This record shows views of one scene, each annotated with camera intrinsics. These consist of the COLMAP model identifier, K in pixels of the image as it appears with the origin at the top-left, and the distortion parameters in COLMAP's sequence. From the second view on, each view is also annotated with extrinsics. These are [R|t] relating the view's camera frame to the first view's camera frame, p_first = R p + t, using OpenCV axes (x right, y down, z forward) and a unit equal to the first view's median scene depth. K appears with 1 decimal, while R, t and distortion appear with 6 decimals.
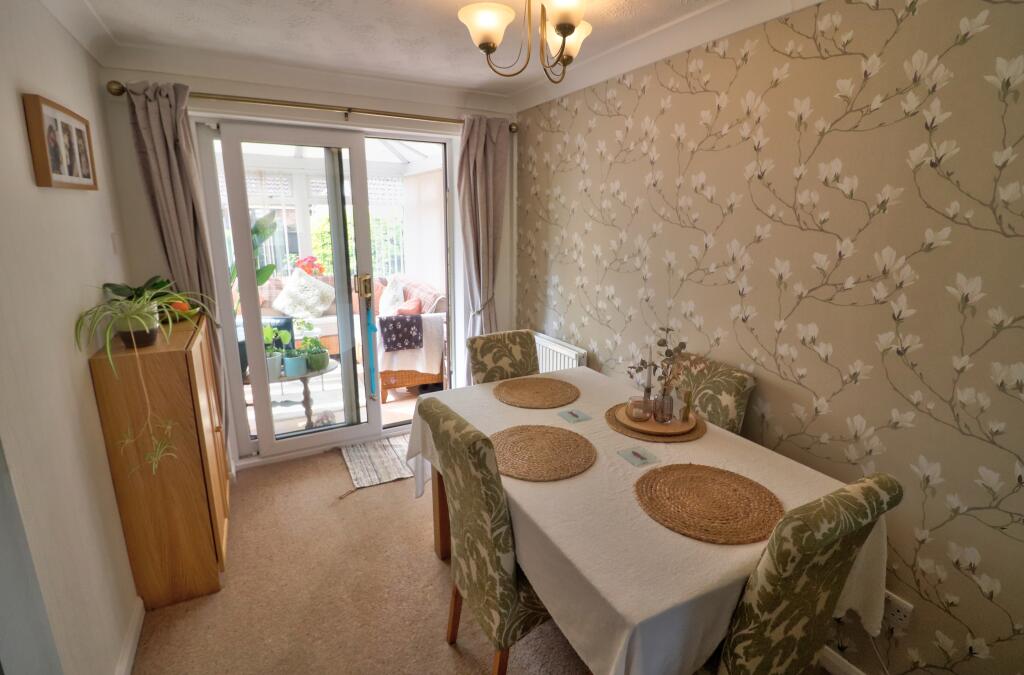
lens RADIAL K [[486.0, 0, 513.8], [0, 486.0, 335.9], [0, 0, 1]] dist [-0.029768, -0.001734]
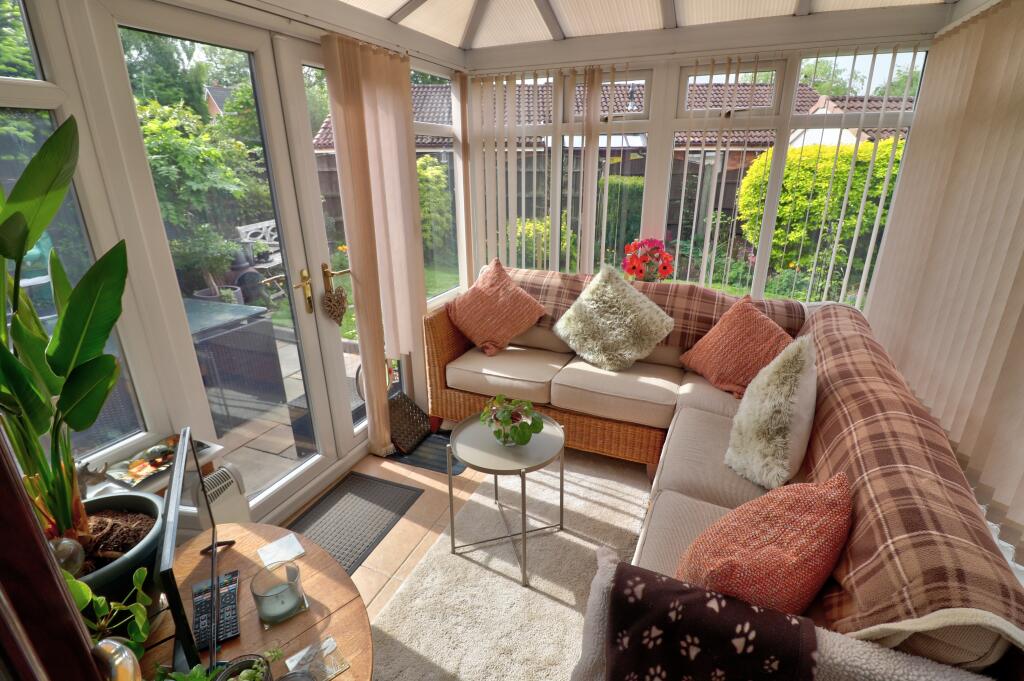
lens RADIAL K [[486.0, 0, 511.9], [0, 486.0, 341.1], [0, 0, 1]] dist [-0.029768, -0.001734]
pose [[0.624755, 0.257017, -0.737309, -0.123987], [-0.166918, 0.966407, 0.195440, -0.145144], [0.762771, 0.000968, 0.646668, 0.609261]]
